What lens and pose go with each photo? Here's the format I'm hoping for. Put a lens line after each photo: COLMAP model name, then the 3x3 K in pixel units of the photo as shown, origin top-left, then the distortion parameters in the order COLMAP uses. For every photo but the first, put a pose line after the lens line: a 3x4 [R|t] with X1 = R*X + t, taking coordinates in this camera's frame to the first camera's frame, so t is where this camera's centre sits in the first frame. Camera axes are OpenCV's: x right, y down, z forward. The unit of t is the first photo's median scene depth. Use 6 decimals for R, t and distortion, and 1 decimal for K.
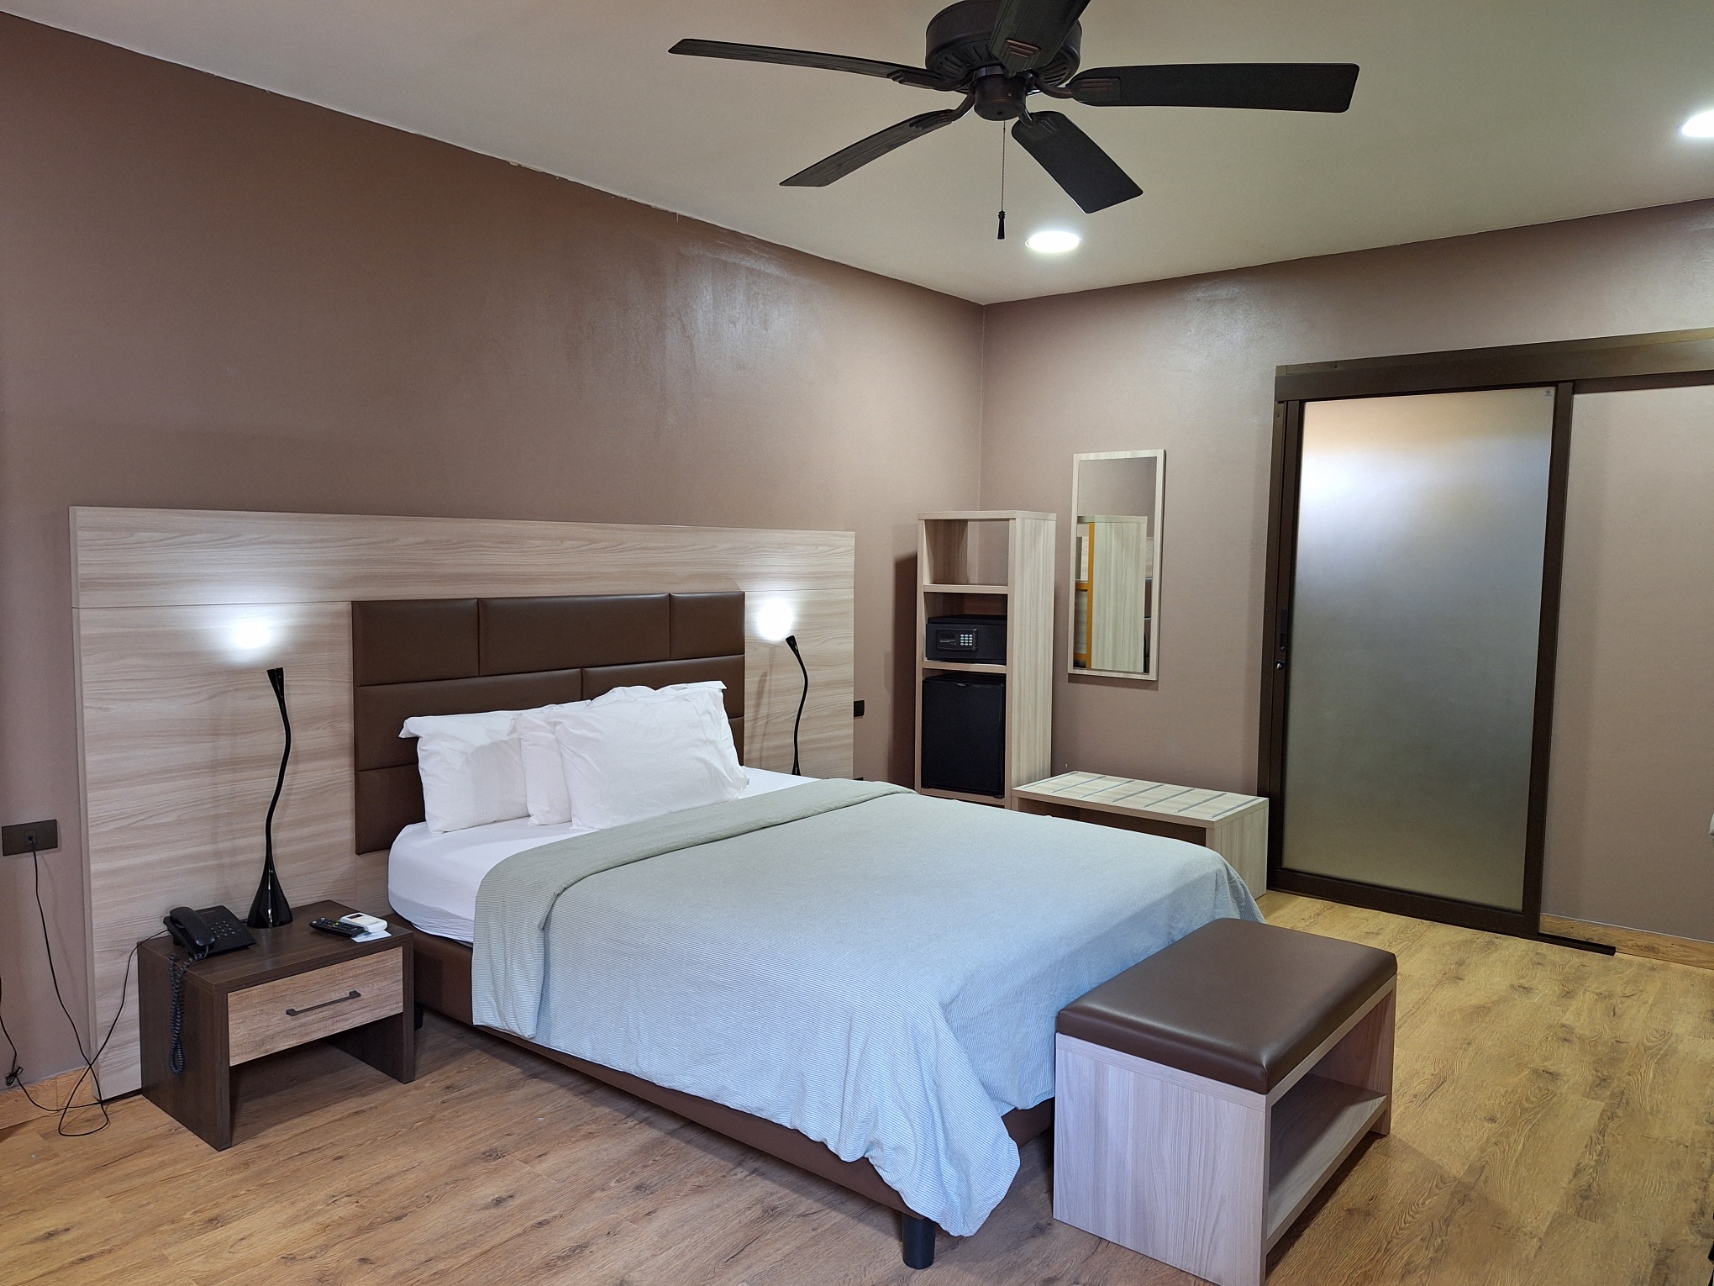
lens RADIAL K [[1182.8, 0, 855.1], [0, 1182.8, 639.9], [0, 0, 1]] dist [0.036263, -0.043466]
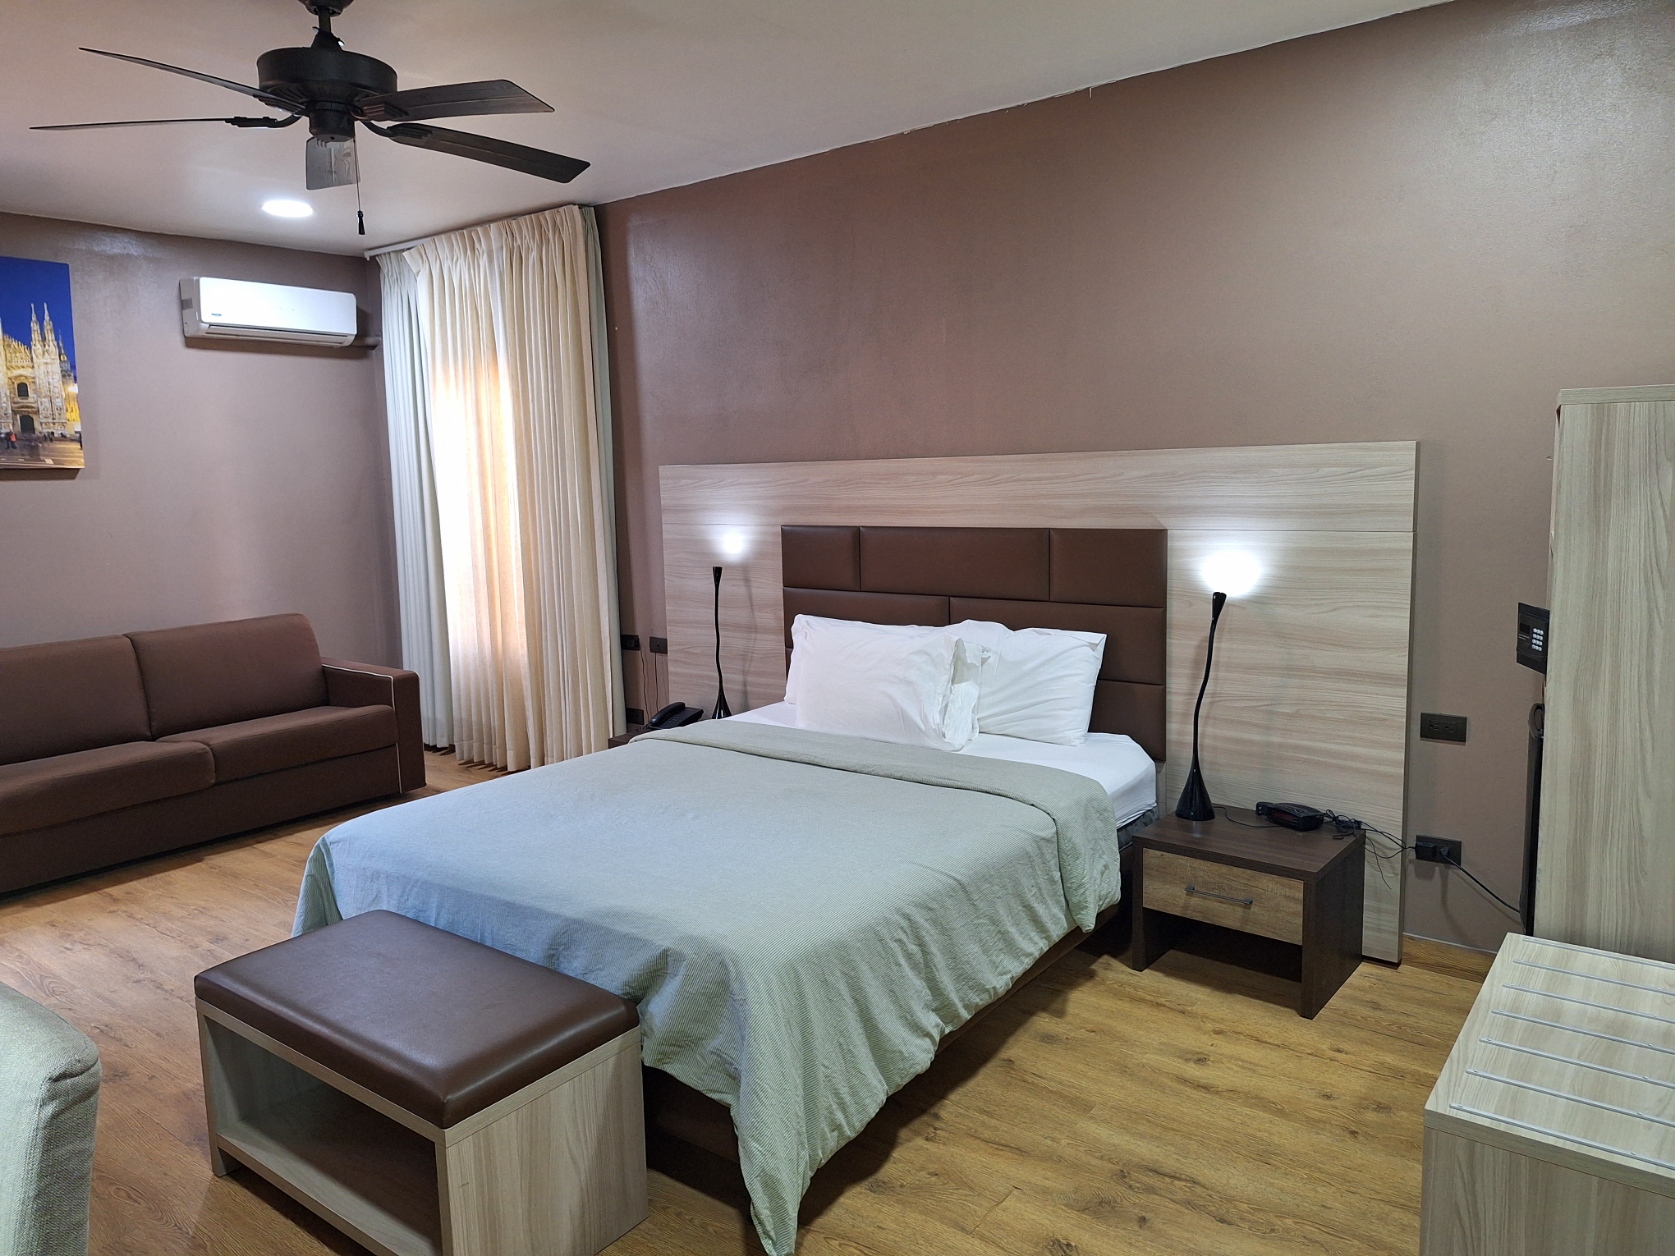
lens RADIAL K [[1155.9, 0, 835.1], [0, 1155.9, 630.0], [0, 0, 1]] dist [0.036263, -0.043466]
pose [[-0.001937, 0.124323, -0.992240, 0.771234], [-0.048053, 0.991084, 0.124272, -0.067714], [0.998843, 0.047920, 0.004055, 0.874696]]
